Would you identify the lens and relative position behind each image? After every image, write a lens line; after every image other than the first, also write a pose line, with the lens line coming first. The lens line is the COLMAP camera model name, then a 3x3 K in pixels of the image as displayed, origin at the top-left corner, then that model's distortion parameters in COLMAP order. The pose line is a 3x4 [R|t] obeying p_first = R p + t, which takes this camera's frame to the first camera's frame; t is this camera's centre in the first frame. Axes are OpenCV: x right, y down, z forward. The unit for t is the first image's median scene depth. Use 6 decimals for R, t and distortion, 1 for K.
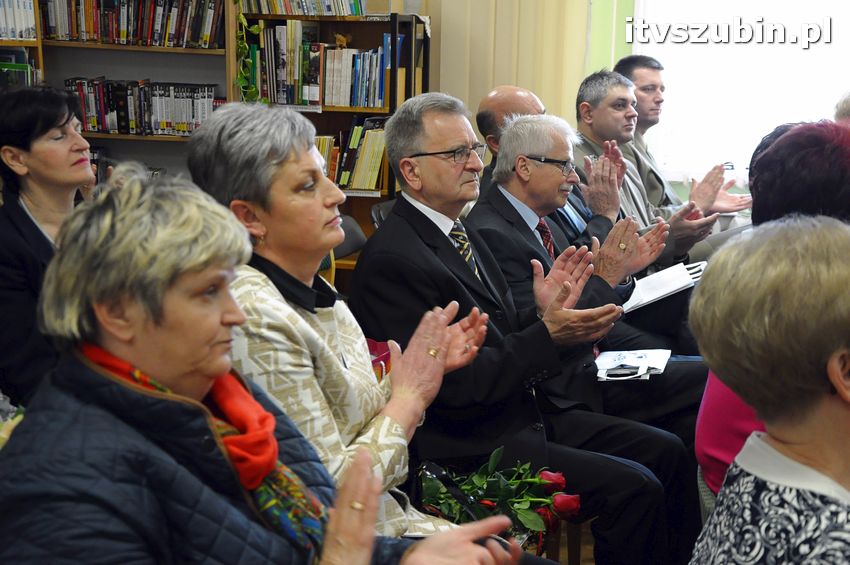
lens RADIAL K [[1278.9, 0, 392.6], [0, 1278.9, 280.0], [0, 0, 1]] dist [-0.044825, 1.684570]
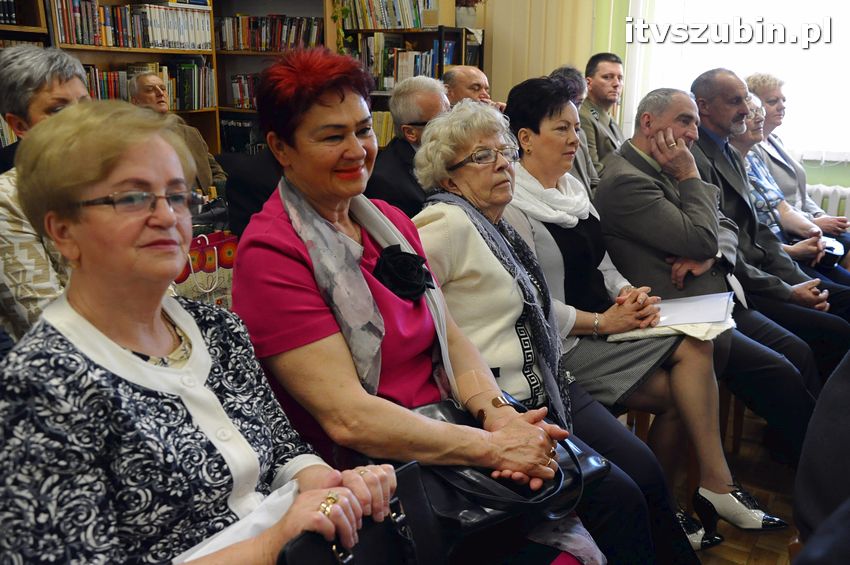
lens RADIAL K [[814.1, 0, 422.1], [0, 814.1, 298.8], [0, 0, 1]] dist [-0.139770, 0.373002]
pose [[0.965877, 0.061337, -0.251633, 0.234689], [-0.039433, 0.995053, 0.091188, 0.016427], [0.255981, -0.078154, 0.963517, 0.099976]]
